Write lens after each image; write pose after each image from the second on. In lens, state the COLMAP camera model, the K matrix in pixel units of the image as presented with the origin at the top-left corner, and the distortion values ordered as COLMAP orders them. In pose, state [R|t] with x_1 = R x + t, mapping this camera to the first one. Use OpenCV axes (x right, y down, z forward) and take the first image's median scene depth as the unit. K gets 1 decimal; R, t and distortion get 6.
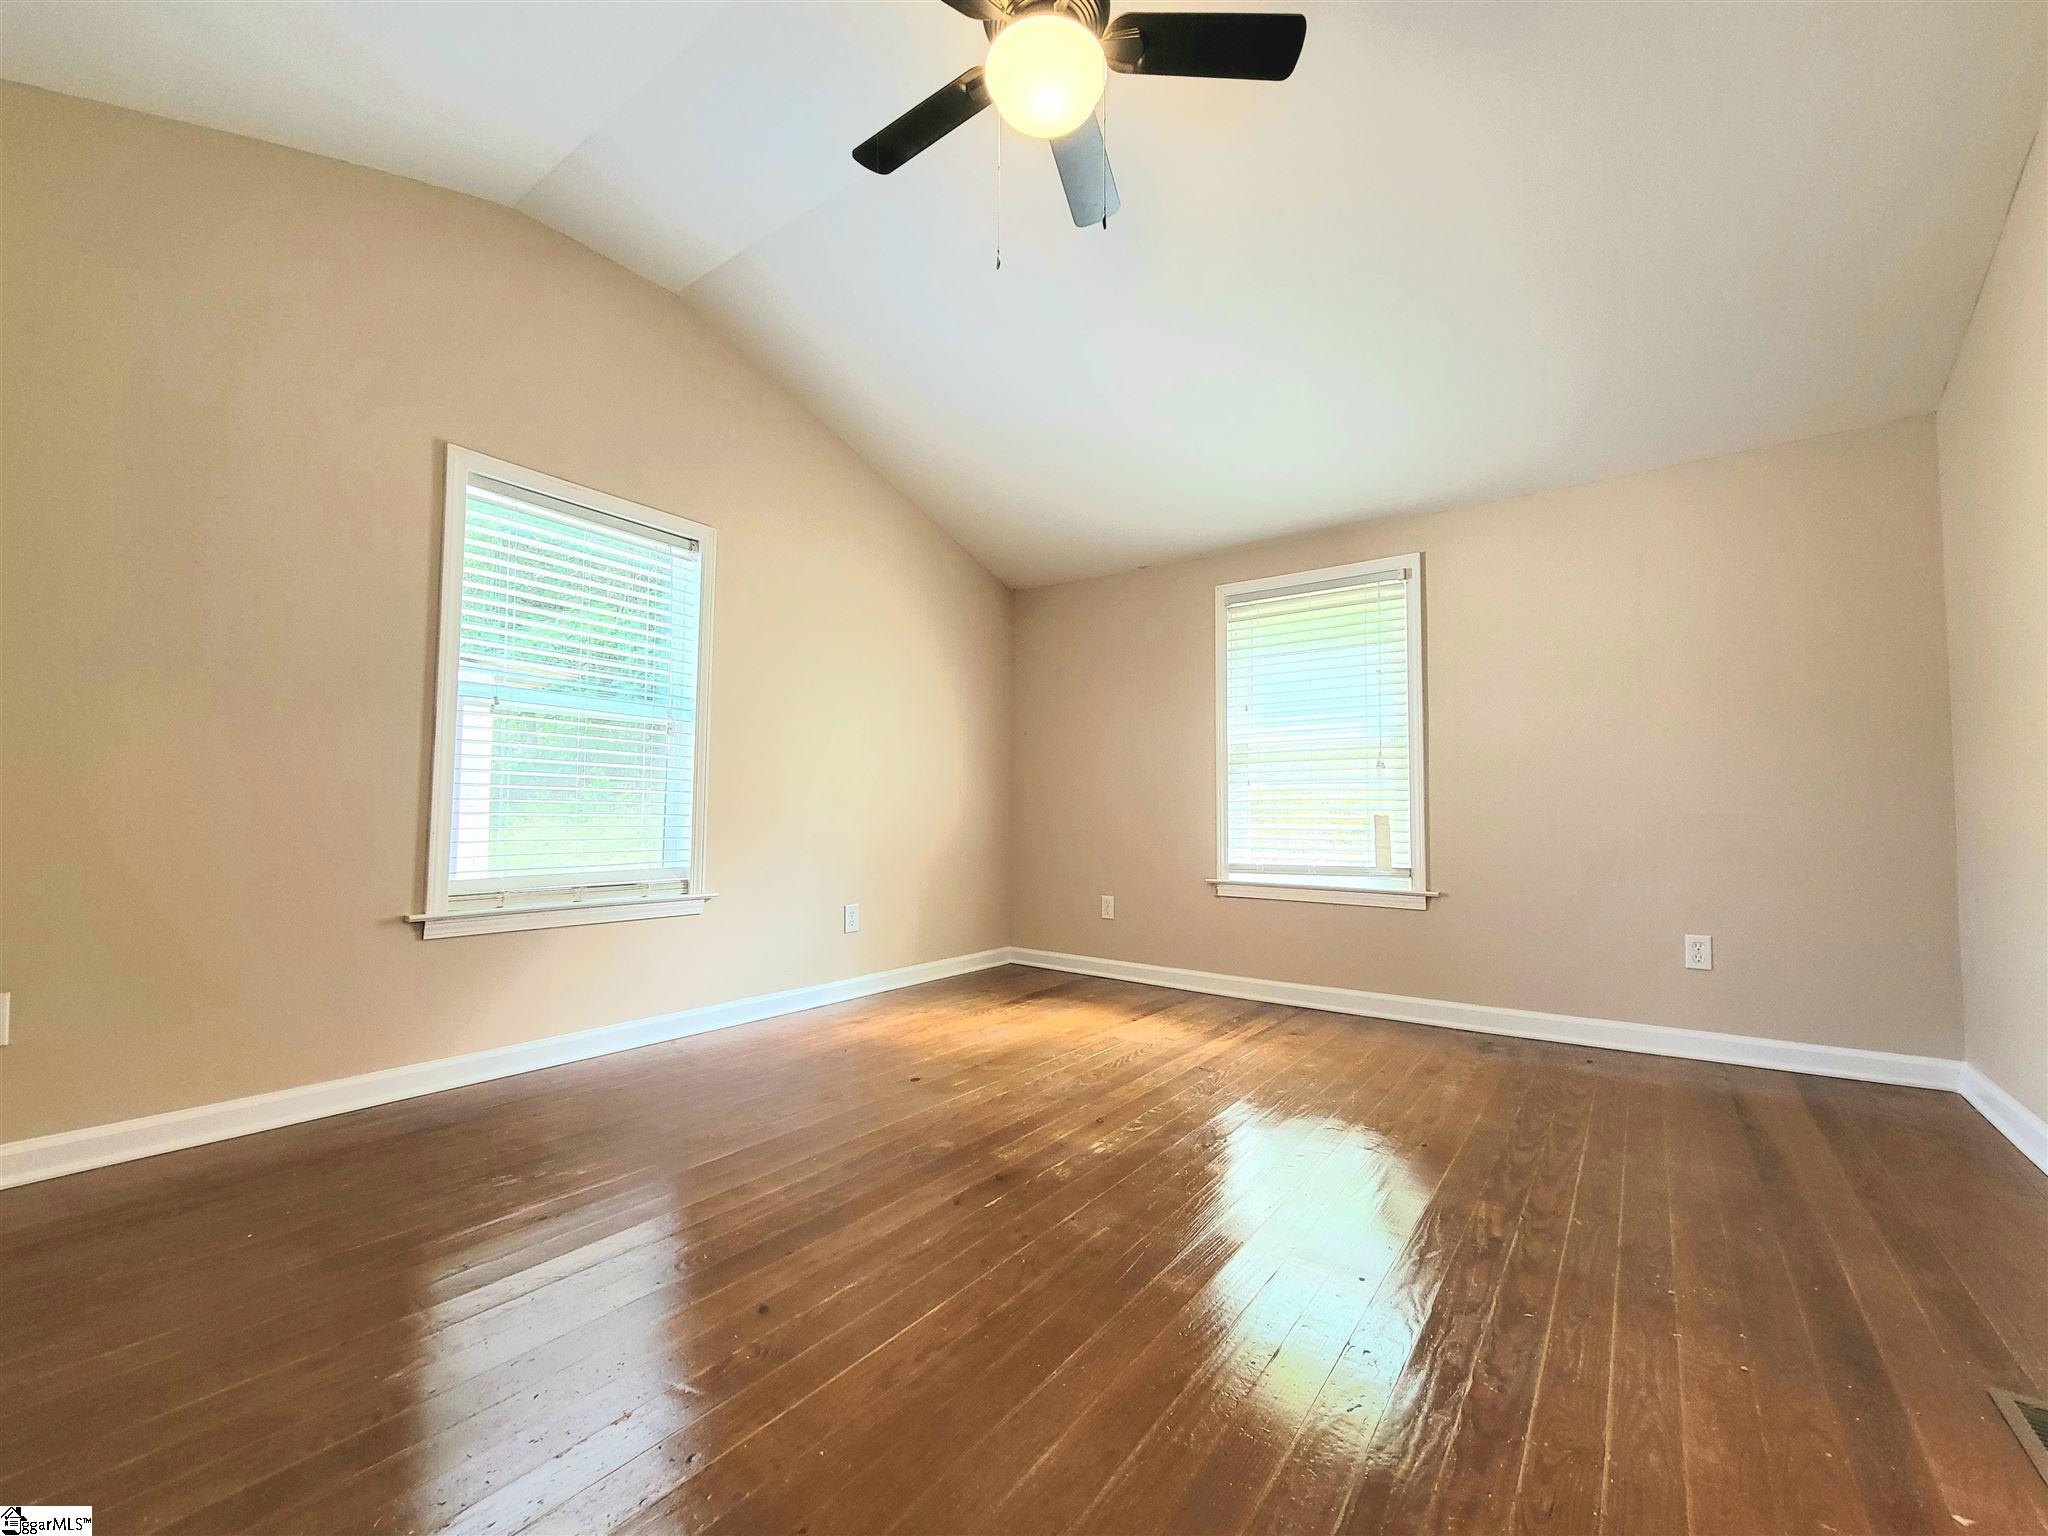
lens RADIAL K [[837.5, 0, 1021.9], [0, 837.5, 770.0], [0, 0, 1]] dist [-0.000281, -0.001710]
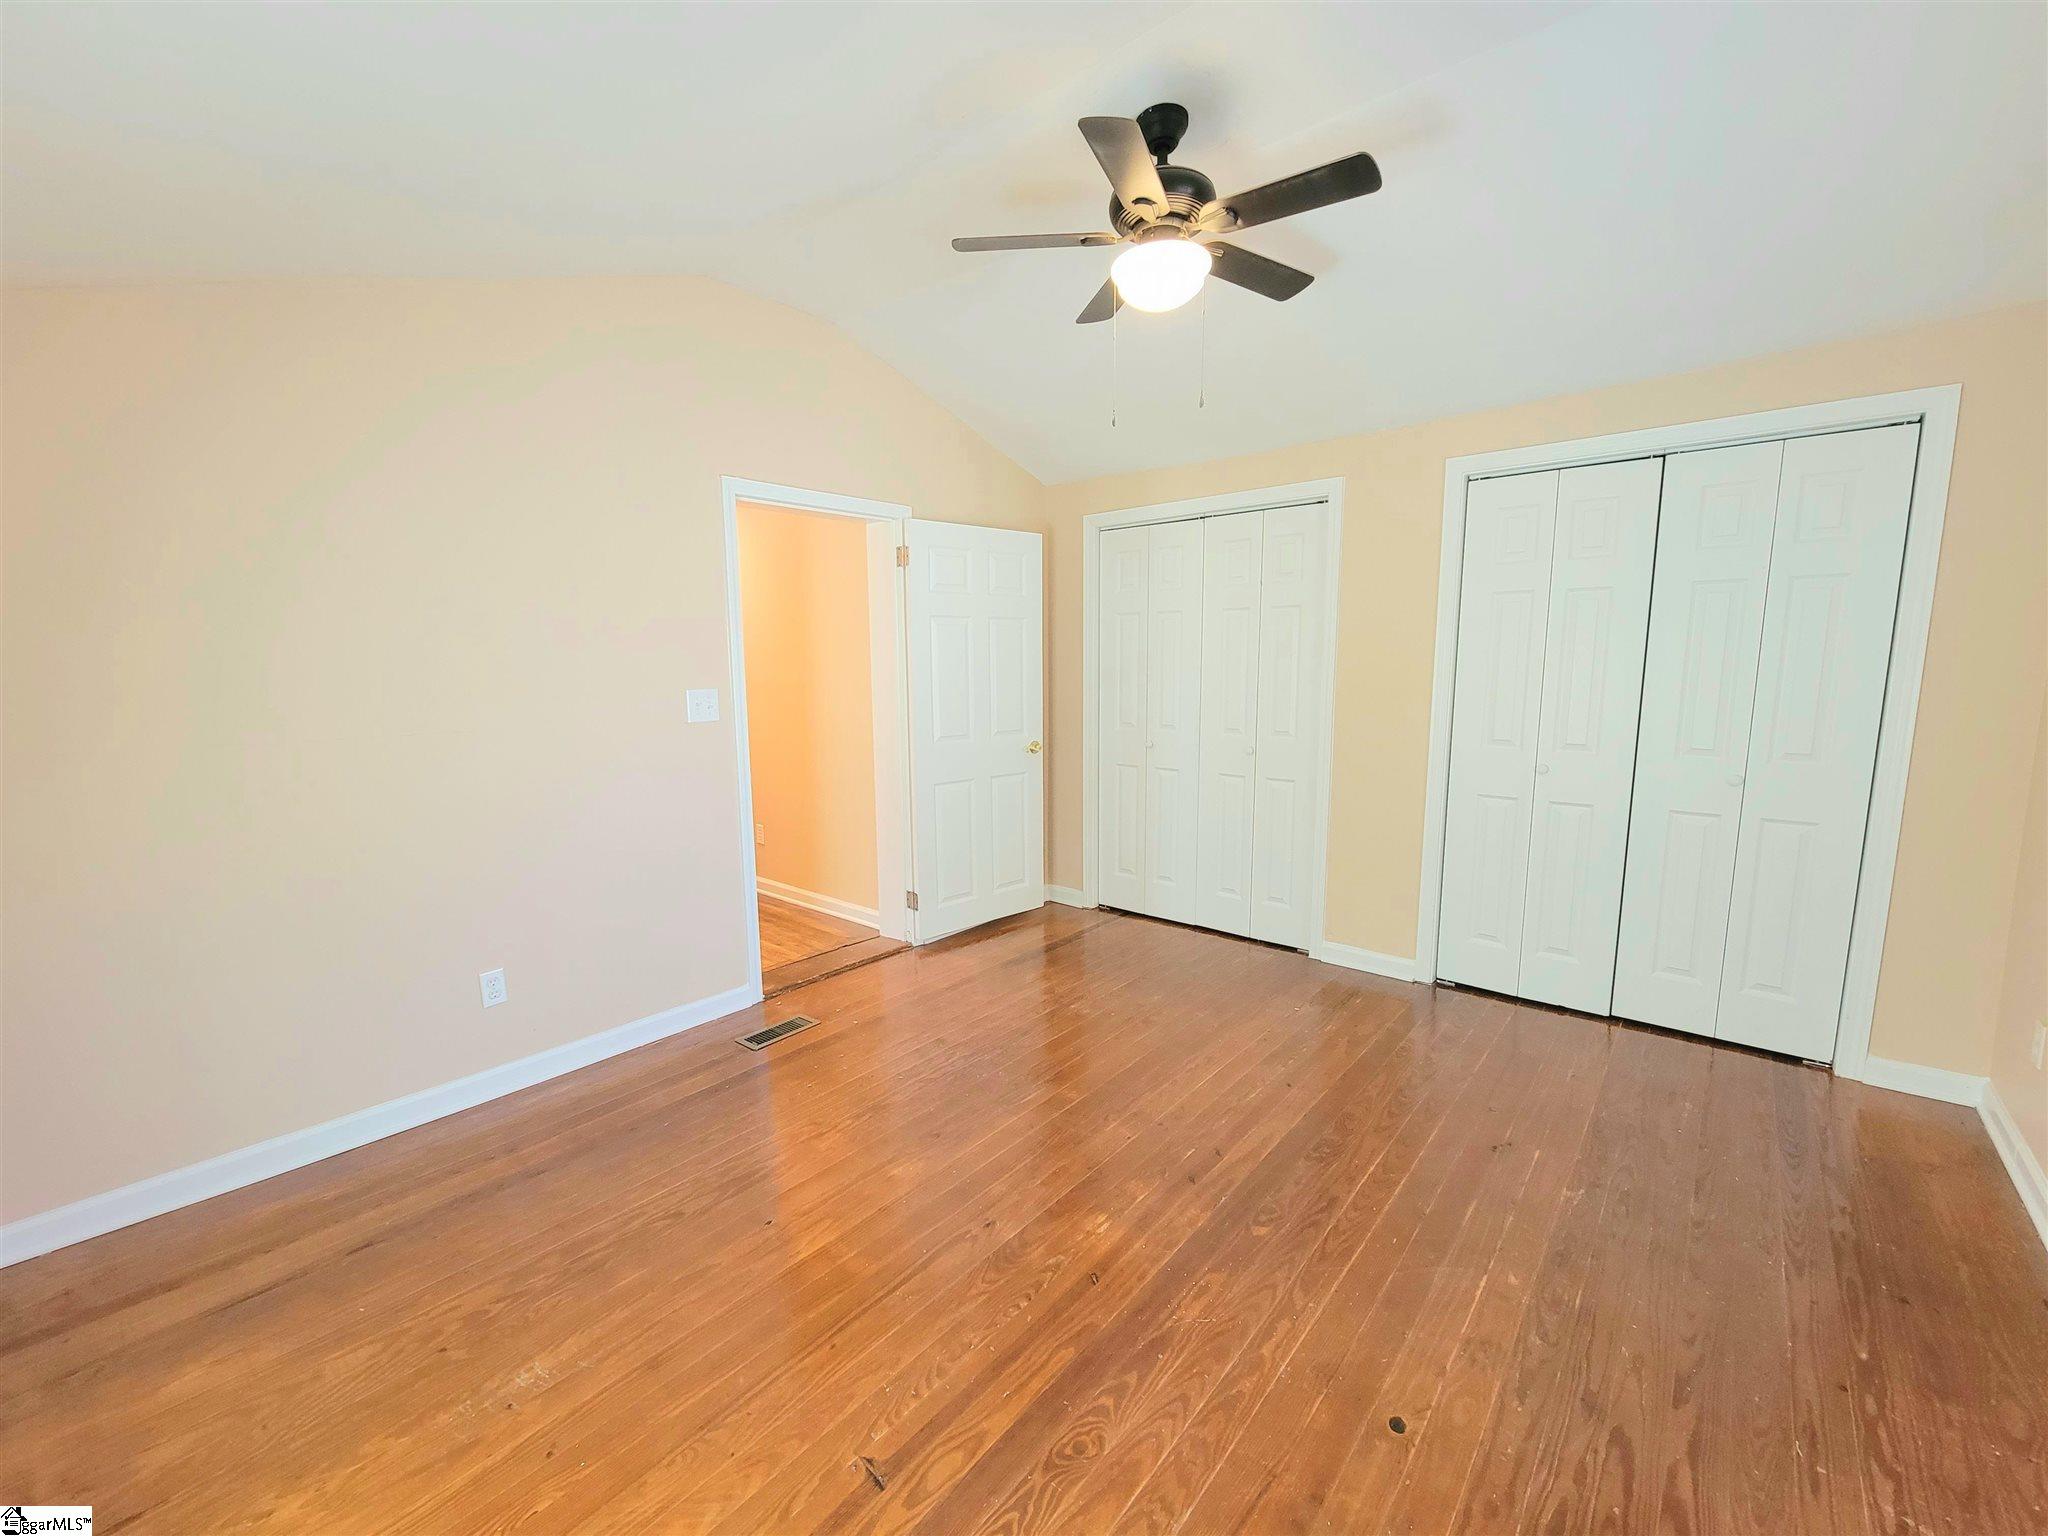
lens RADIAL K [[837.5, 0, 1026.0], [0, 837.5, 770.1], [0, 0, 1]] dist [-0.000281, -0.001710]
pose [[-0.997600, -0.007629, 0.068812, 0.109763], [-0.001860, 0.996504, 0.083522, -0.158181], [-0.069209, 0.083194, -0.994127, 1.835475]]
